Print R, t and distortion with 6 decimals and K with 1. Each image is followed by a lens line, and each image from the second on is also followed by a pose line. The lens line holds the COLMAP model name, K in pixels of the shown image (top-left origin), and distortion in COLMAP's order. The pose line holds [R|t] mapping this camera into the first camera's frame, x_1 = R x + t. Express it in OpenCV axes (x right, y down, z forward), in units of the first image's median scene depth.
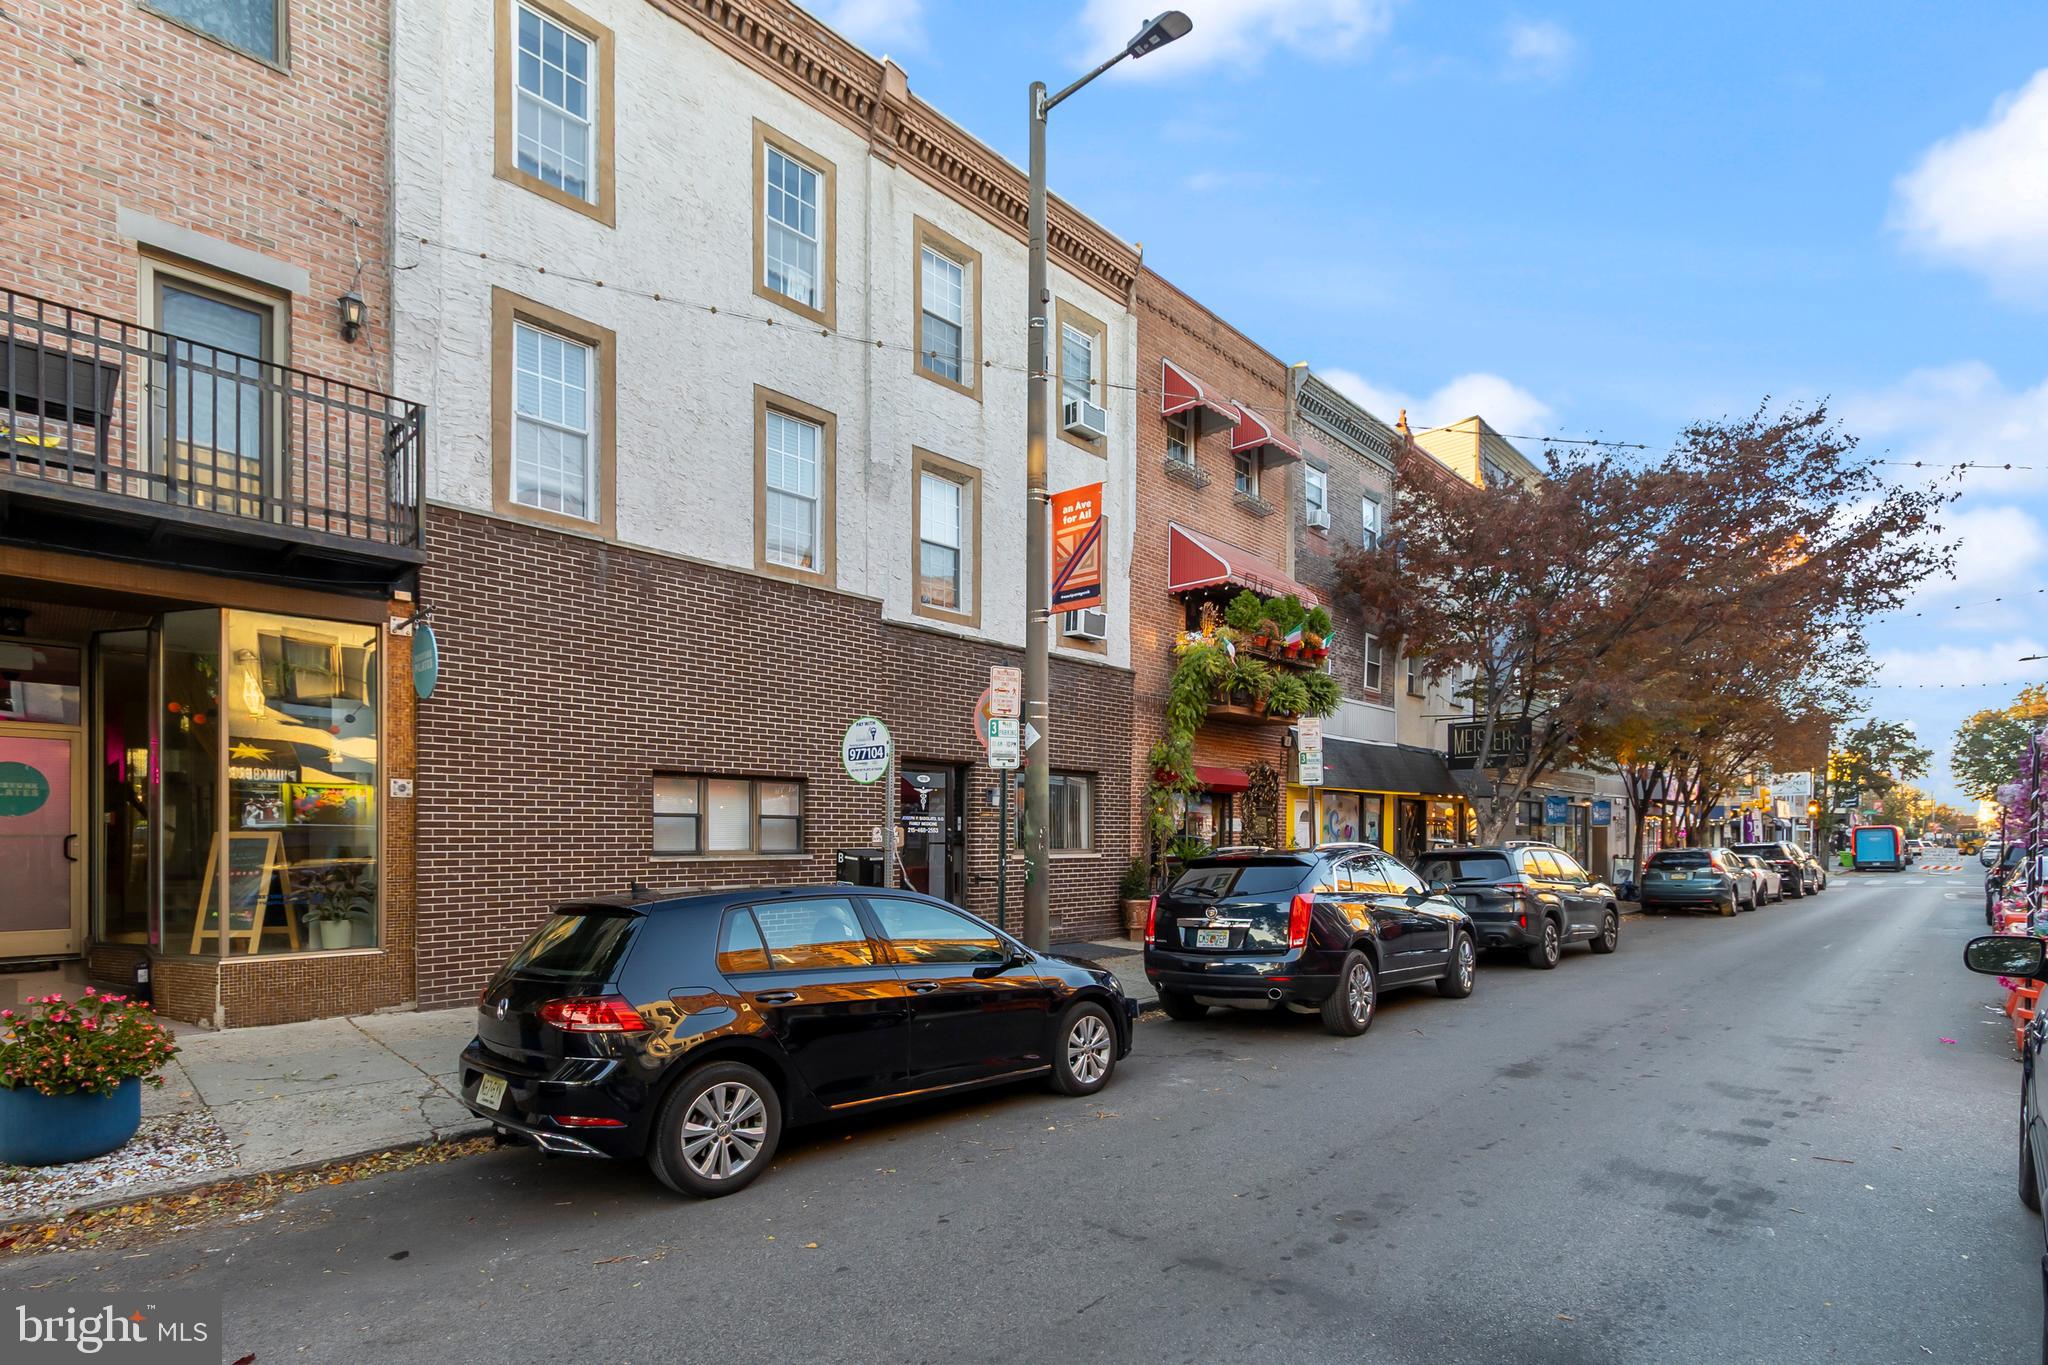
lens RADIAL K [[950.5, 0, 1020.4], [0, 950.5, 831.9], [0, 0, 1]] dist [0.002845, -0.000259]
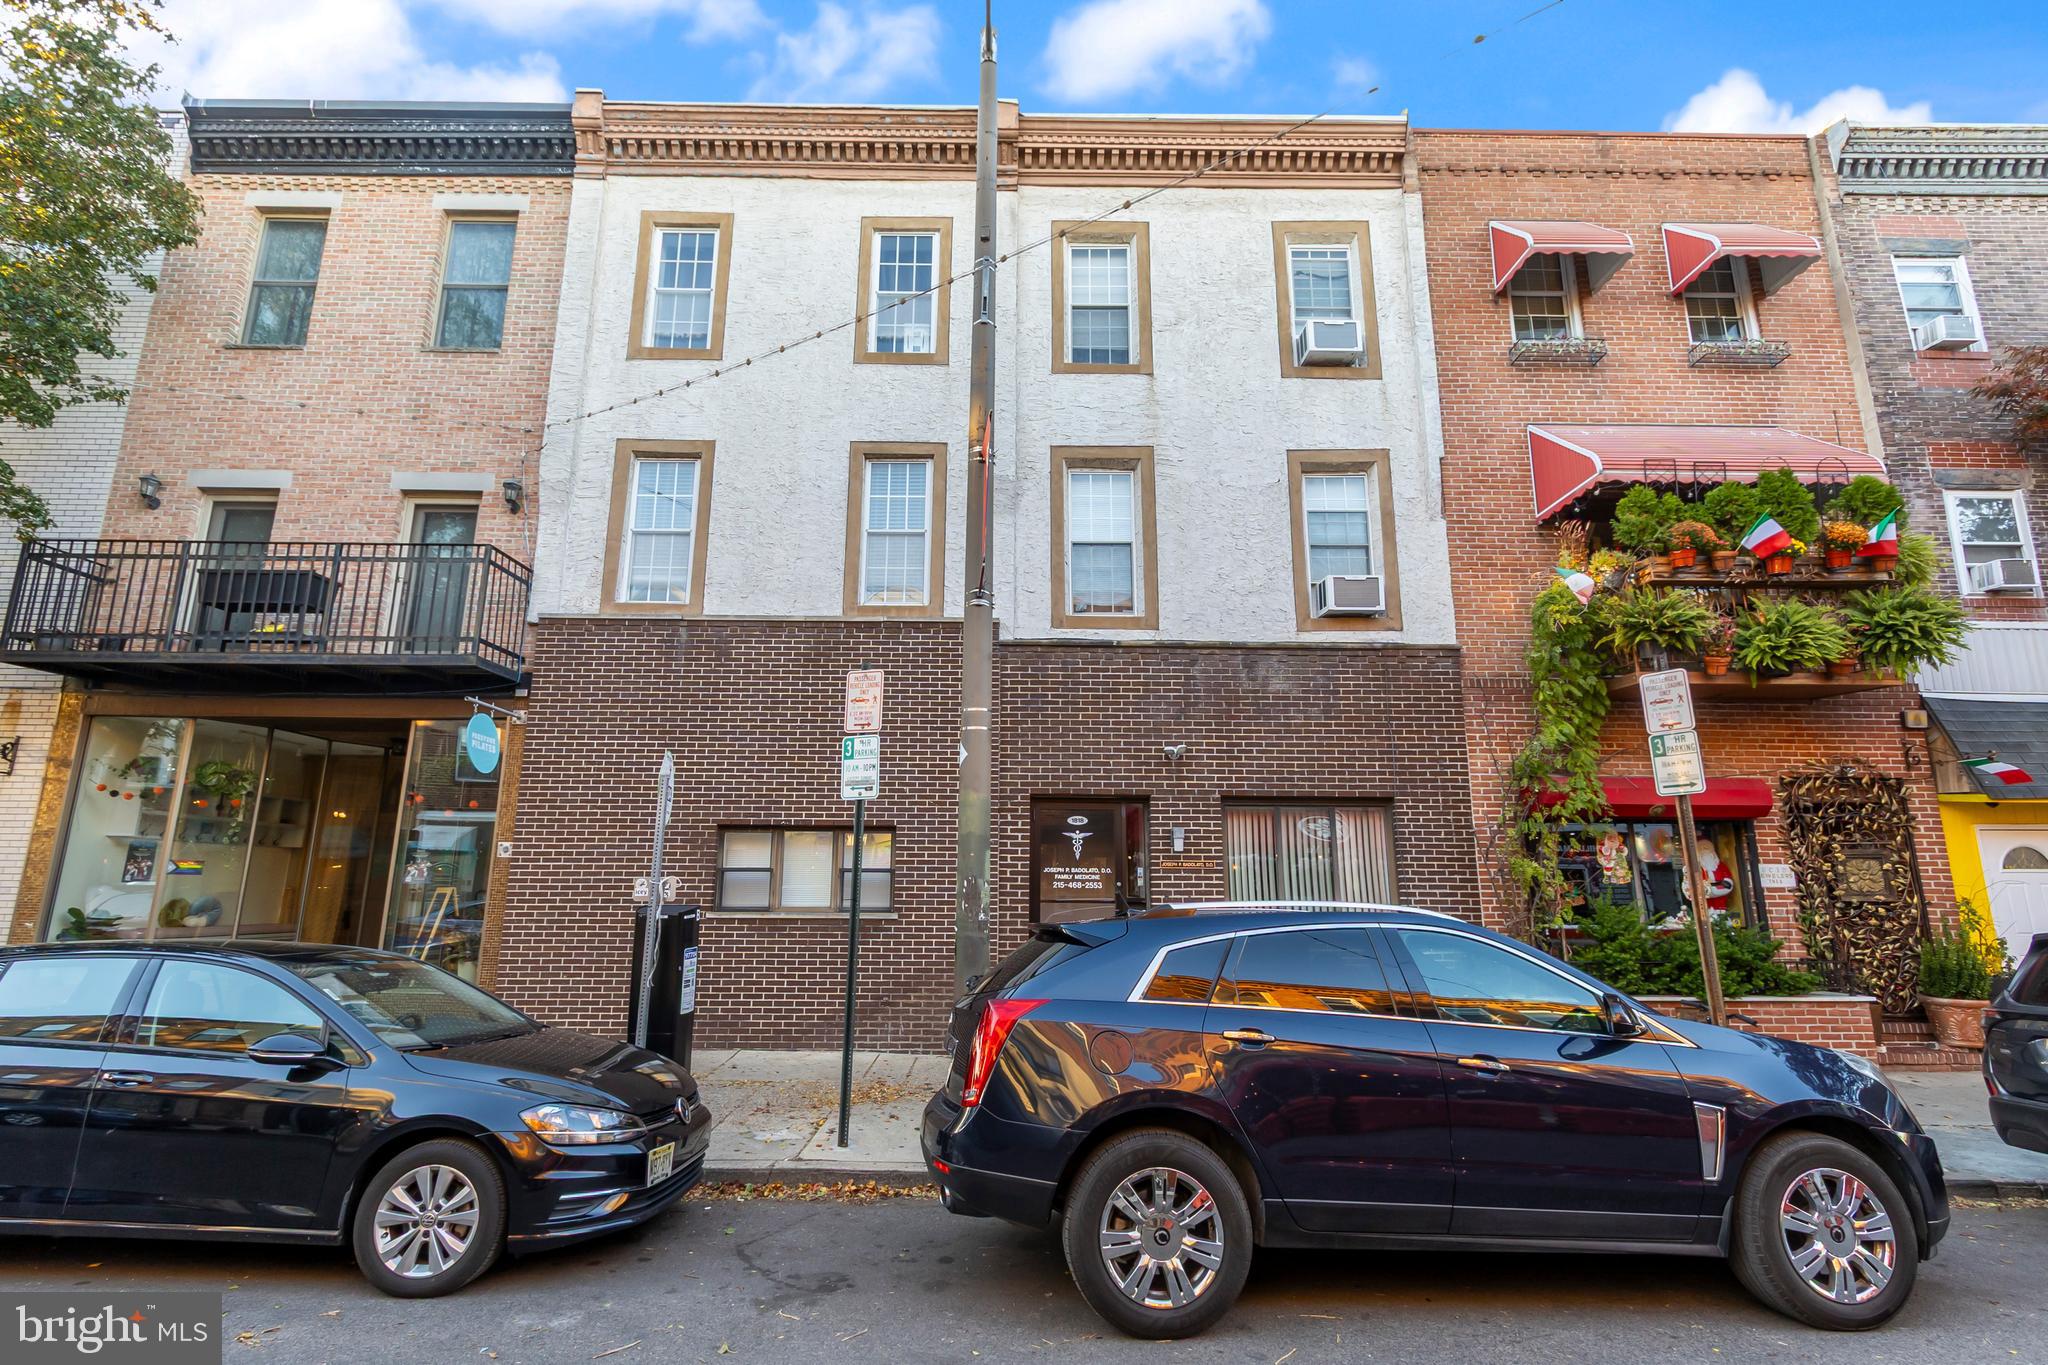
lens RADIAL K [[939.1, 0, 1012.0], [0, 939.1, 688.7], [0, 0, 1]] dist [0.004959, 0.000224]
pose [[0.715576, -0.147389, -0.682808, 0.524861], [-0.001488, 0.977163, -0.212487, 0.005636], [0.698533, 0.153067, 0.699015, 0.474816]]
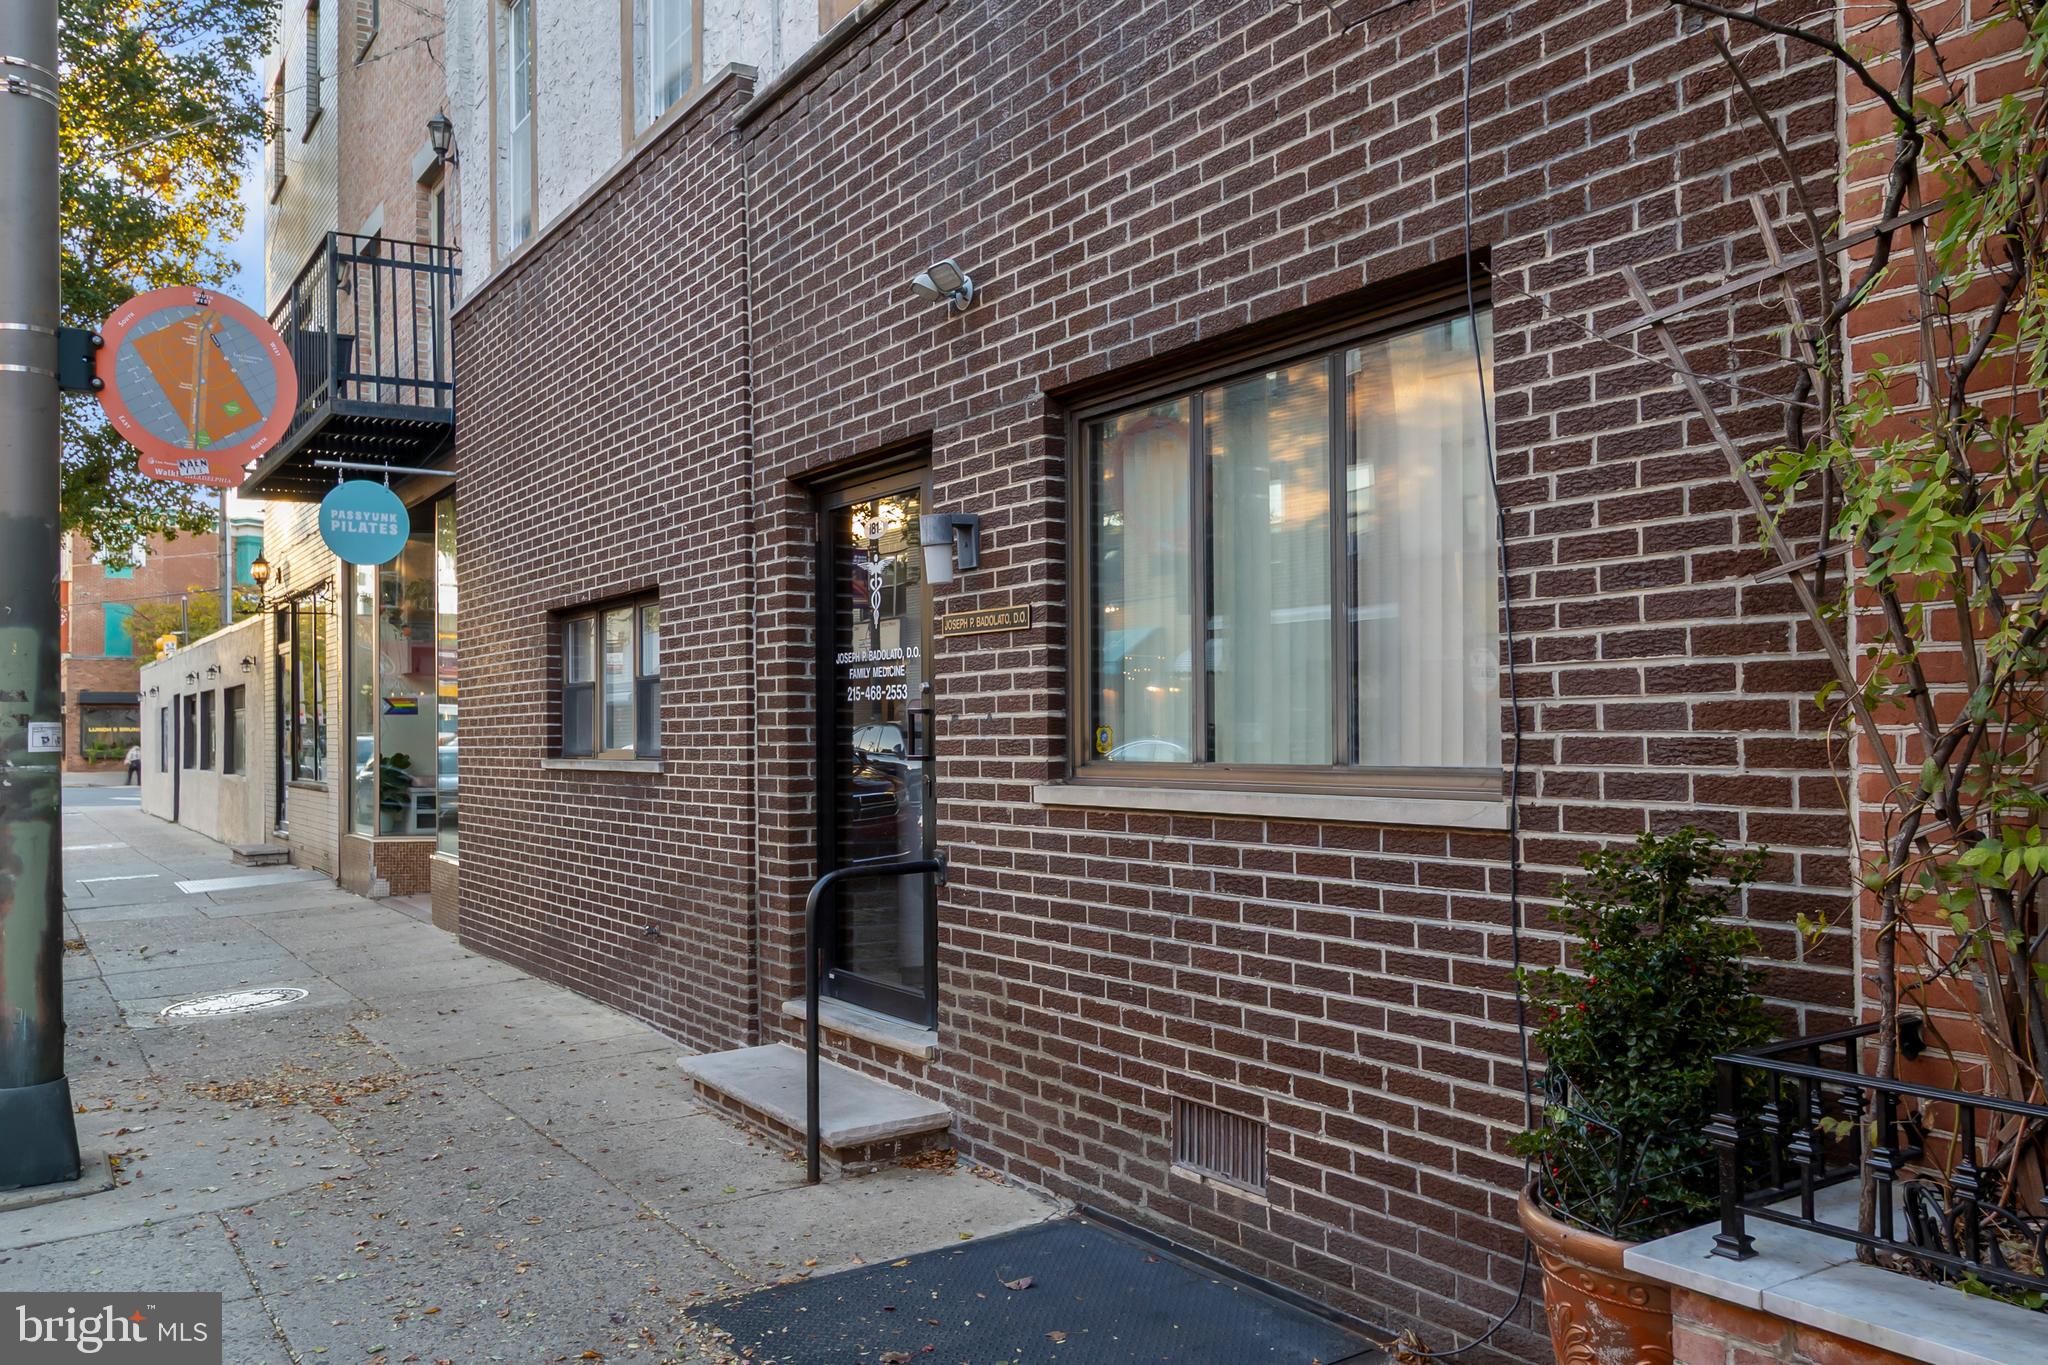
lens RADIAL K [[1592.0, 0, 1025.5], [0, 1592.0, 732.9], [0, 0, 1]] dist [0.000244, 0.000063]
pose [[-0.200188, -0.006107, -0.979738, 0.496823], [0.007412, 0.999943, -0.007748, 0.019065], [0.979729, -0.008813, -0.200131, 1.428055]]
